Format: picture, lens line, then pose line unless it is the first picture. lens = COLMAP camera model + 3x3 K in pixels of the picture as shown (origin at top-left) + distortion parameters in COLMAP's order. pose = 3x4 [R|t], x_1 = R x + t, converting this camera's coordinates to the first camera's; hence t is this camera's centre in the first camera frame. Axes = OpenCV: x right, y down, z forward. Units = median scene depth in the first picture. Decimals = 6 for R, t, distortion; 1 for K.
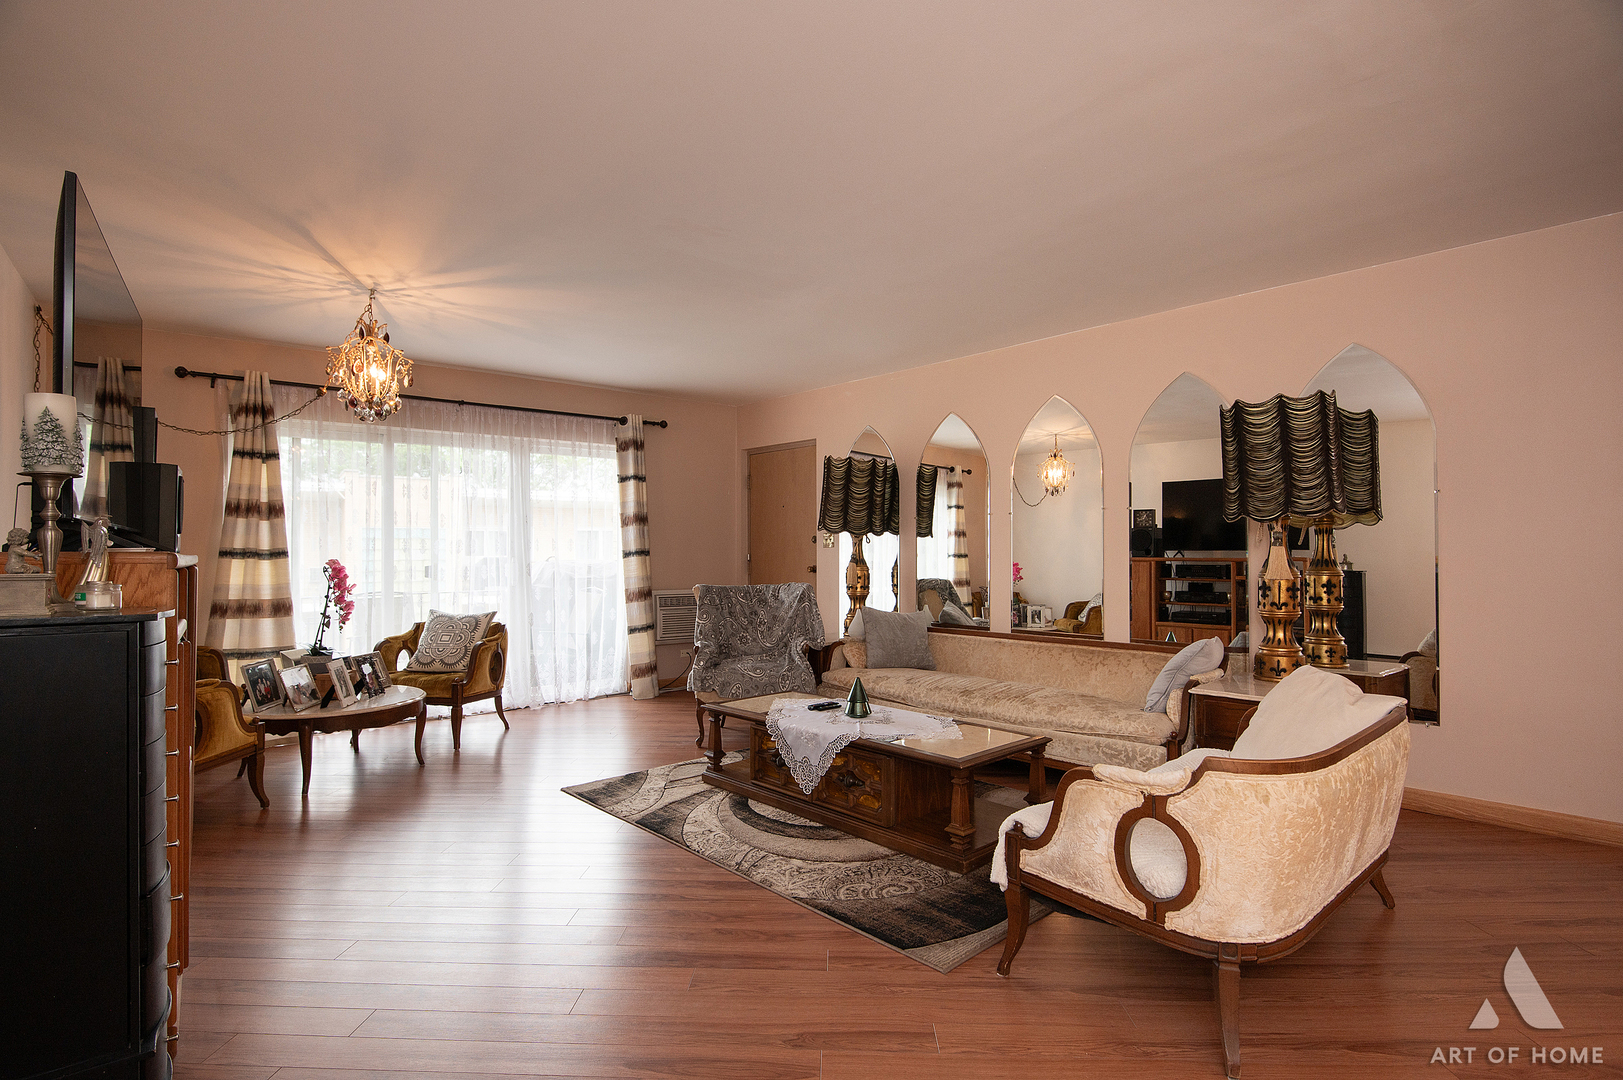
lens RADIAL K [[796.6, 0, 820.5], [0, 796.6, 546.6], [0, 0, 1]] dist [0.009387, -0.004161]
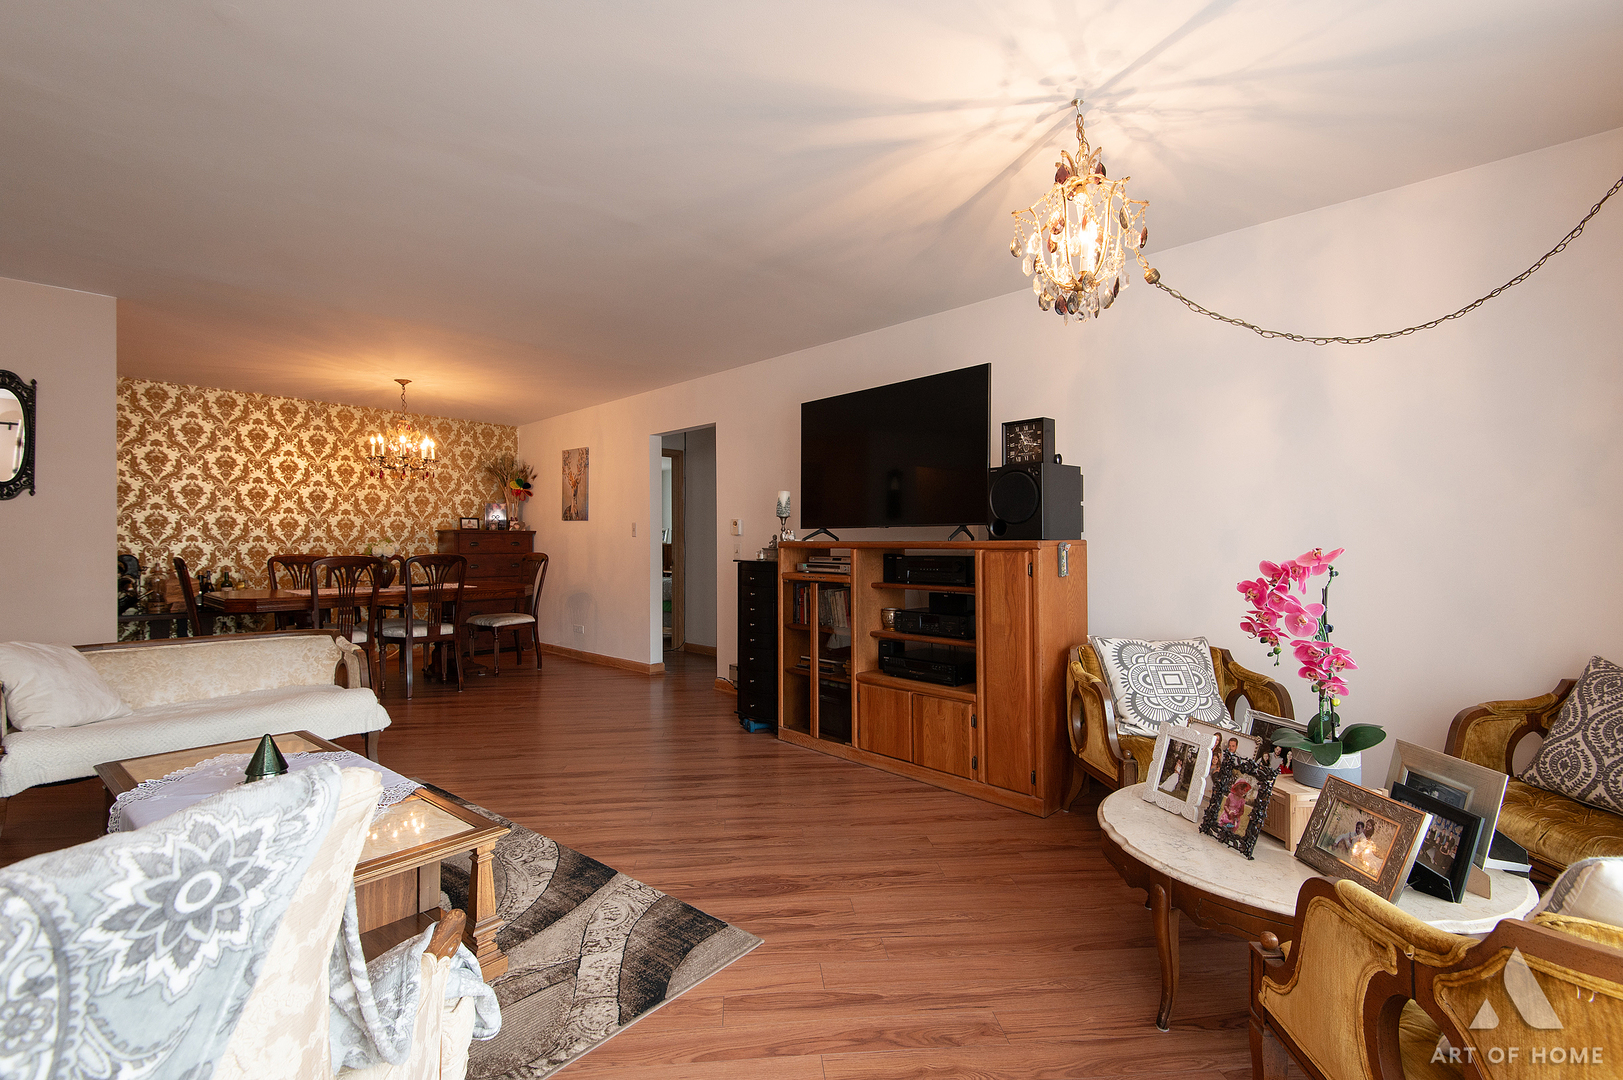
lens RADIAL K [[730.4, 0, 819.7], [0, 730.4, 541.3], [0, 0, 1]] dist [0.016441, -0.010671]
pose [[-0.992216, 0.002998, -0.124490, -0.353181], [0.004425, 0.999928, -0.011184, 0.021167], [0.124448, -0.011648, -0.992158, 1.817240]]
